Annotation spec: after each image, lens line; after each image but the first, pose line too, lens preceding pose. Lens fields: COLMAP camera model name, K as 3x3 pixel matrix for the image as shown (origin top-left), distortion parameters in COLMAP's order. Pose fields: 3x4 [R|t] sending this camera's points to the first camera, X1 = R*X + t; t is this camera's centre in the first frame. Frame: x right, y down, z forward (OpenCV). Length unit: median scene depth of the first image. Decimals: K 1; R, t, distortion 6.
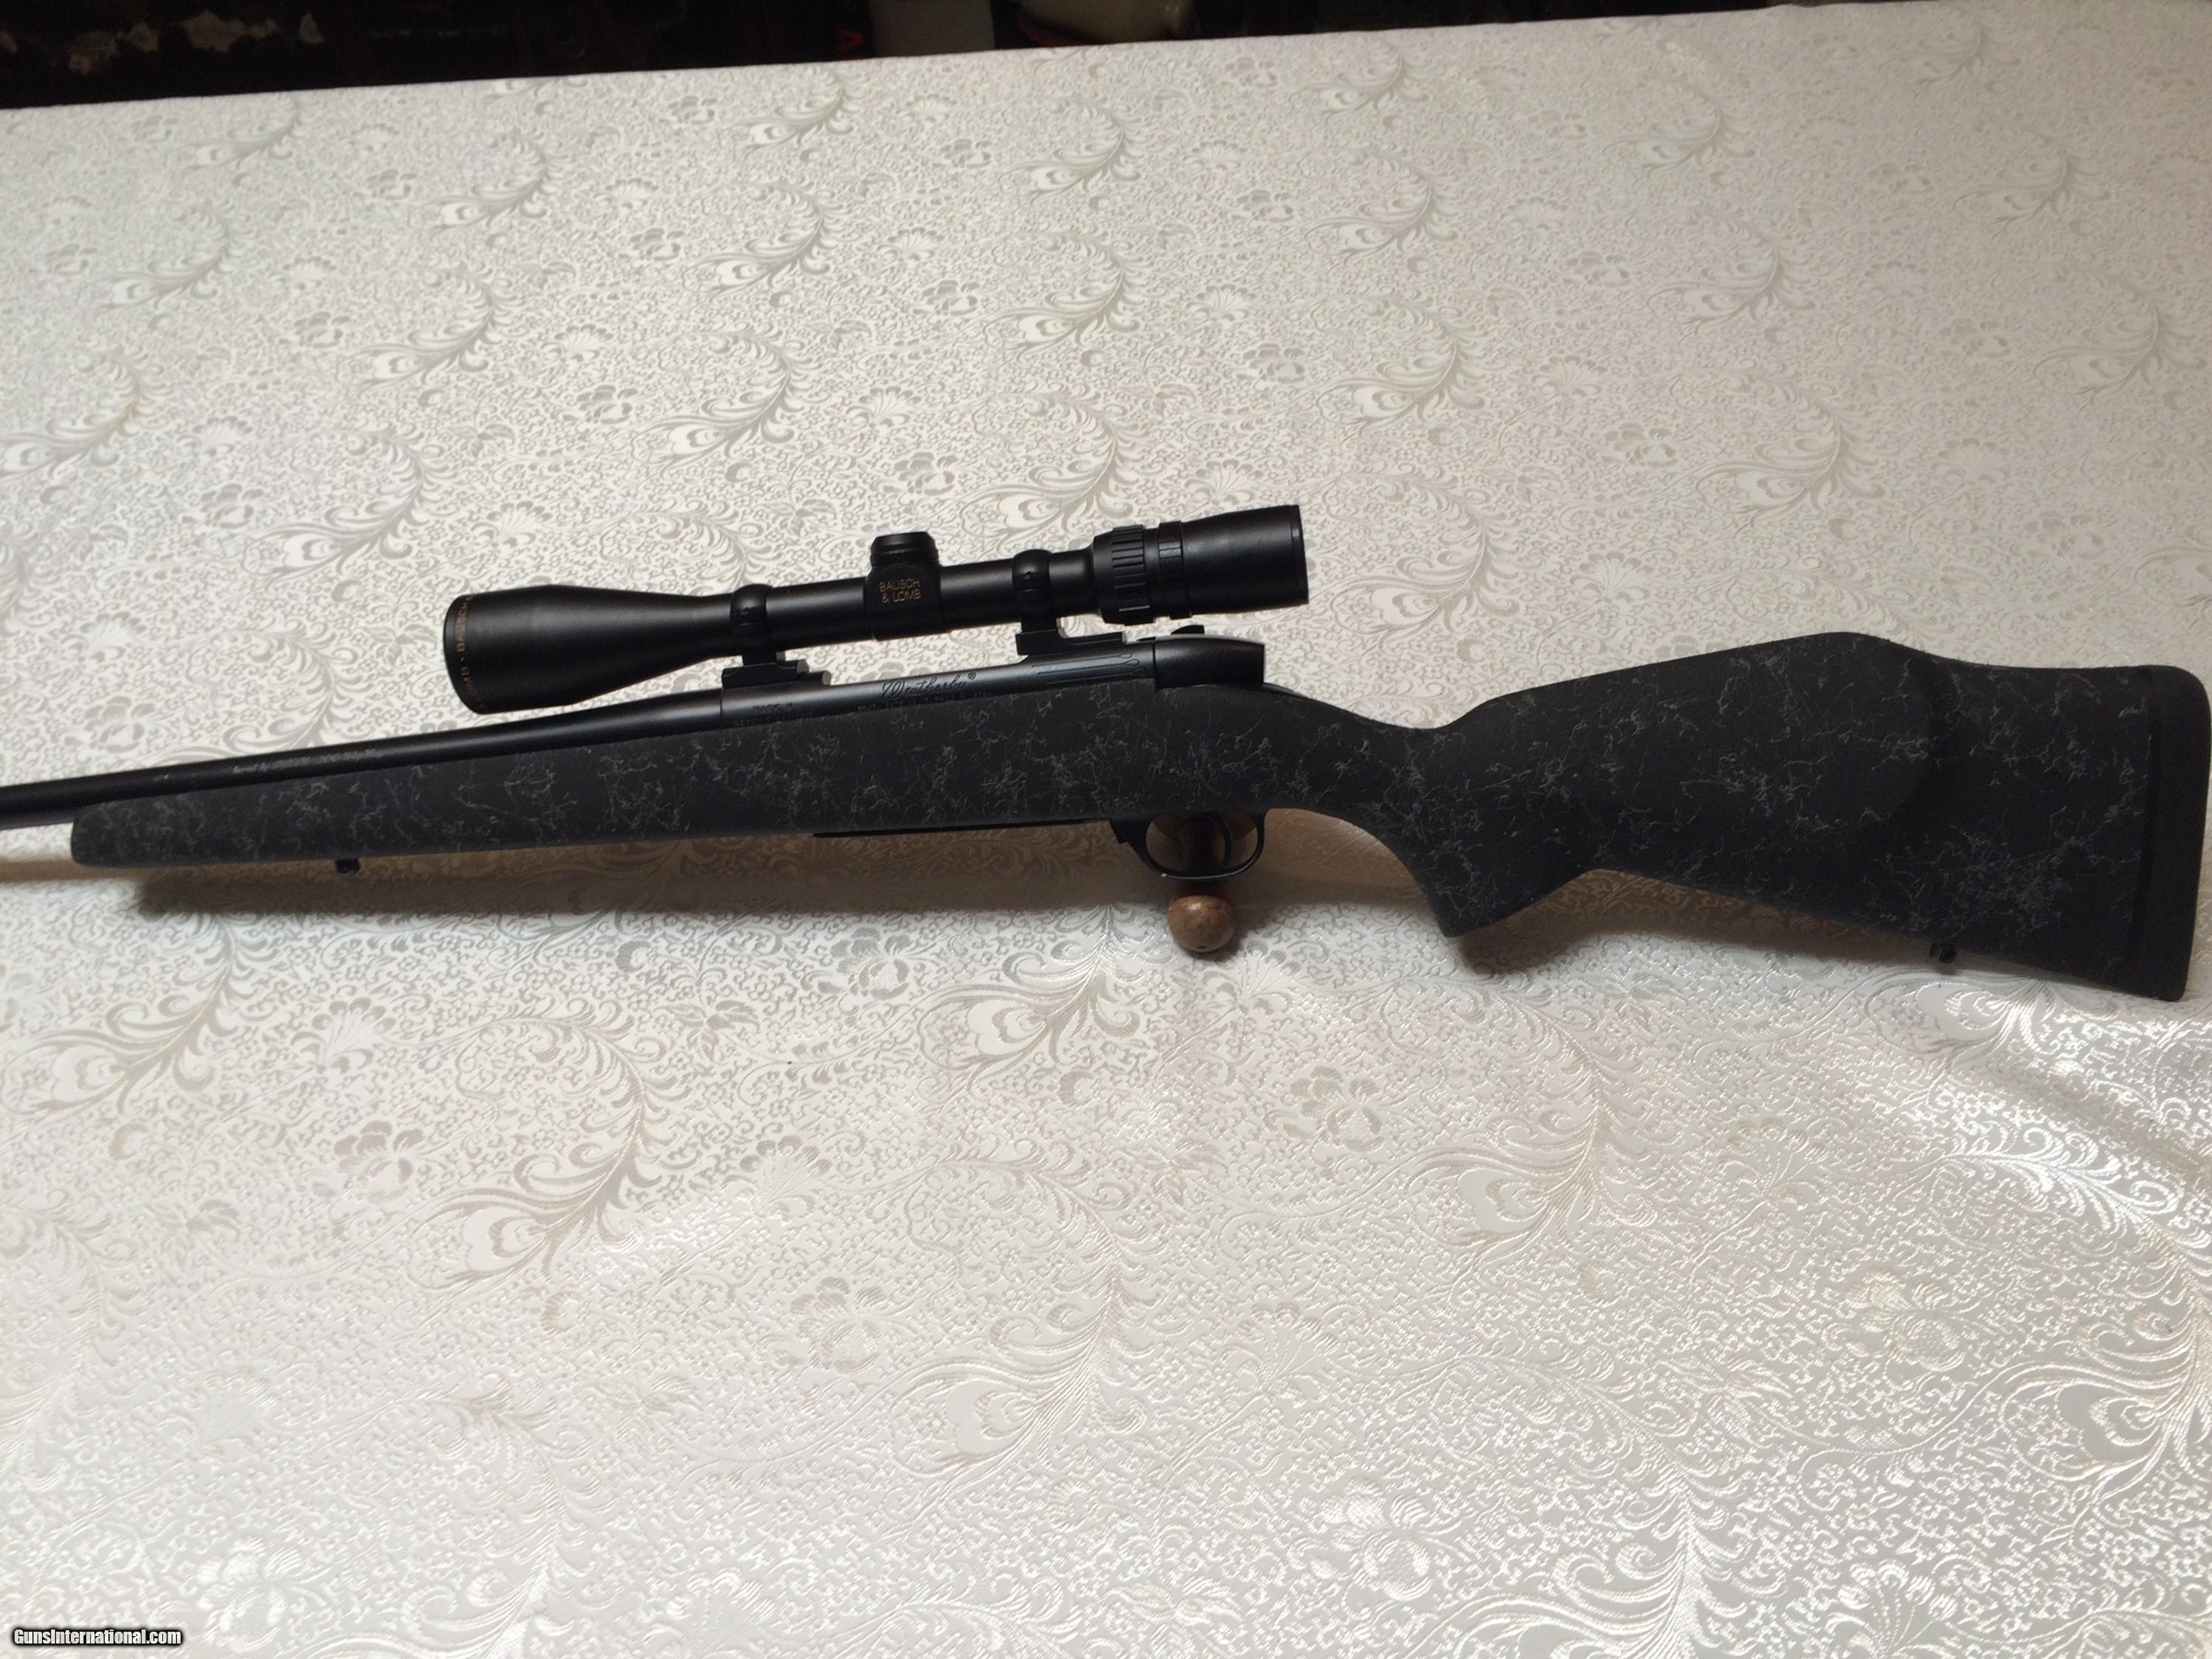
lens RADIAL K [[1836.3, 0, 1189.3], [0, 1836.3, 821.7], [0, 0, 1]] dist [0.087029, -0.096454]
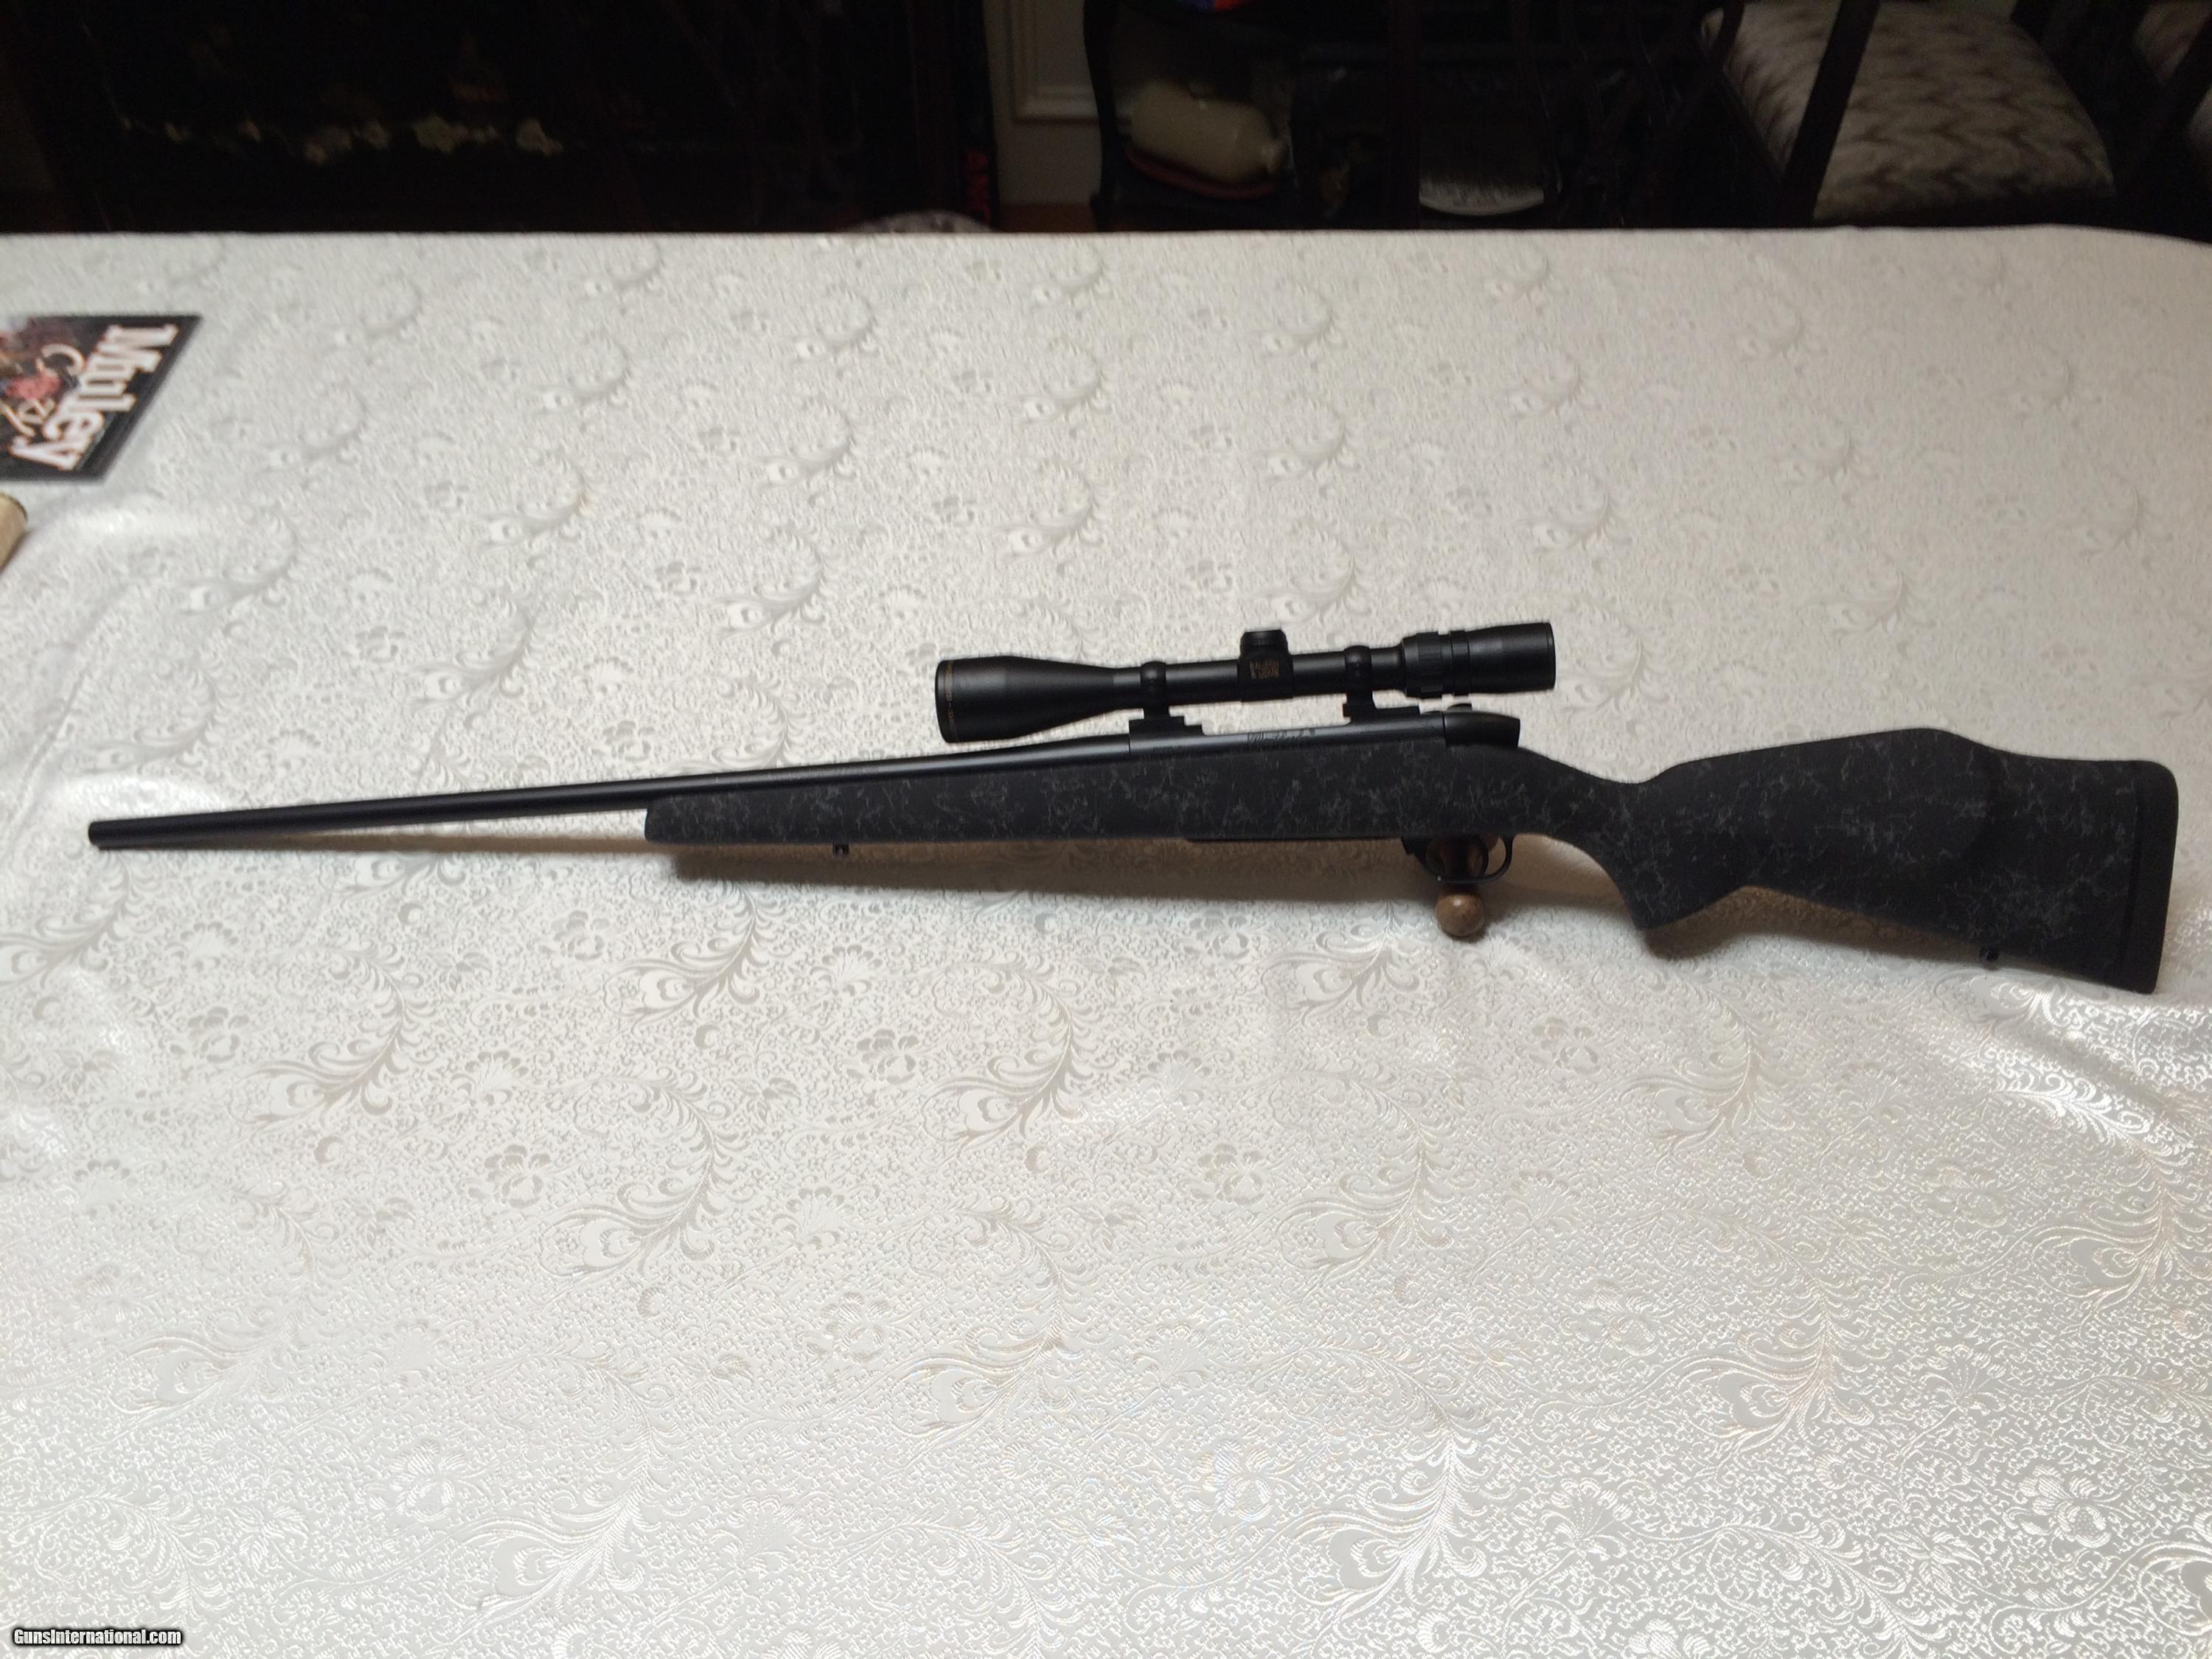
lens RADIAL K [[1844.2, 0, 1204.1], [0, 1844.2, 820.1], [0, 0, 1]] dist [0.096086, -0.093123]
pose [[0.998519, 0.041462, 0.035233, -0.248053], [-0.040211, 0.998561, -0.035491, 0.042376], [-0.036654, 0.034021, 0.998749, -0.410499]]
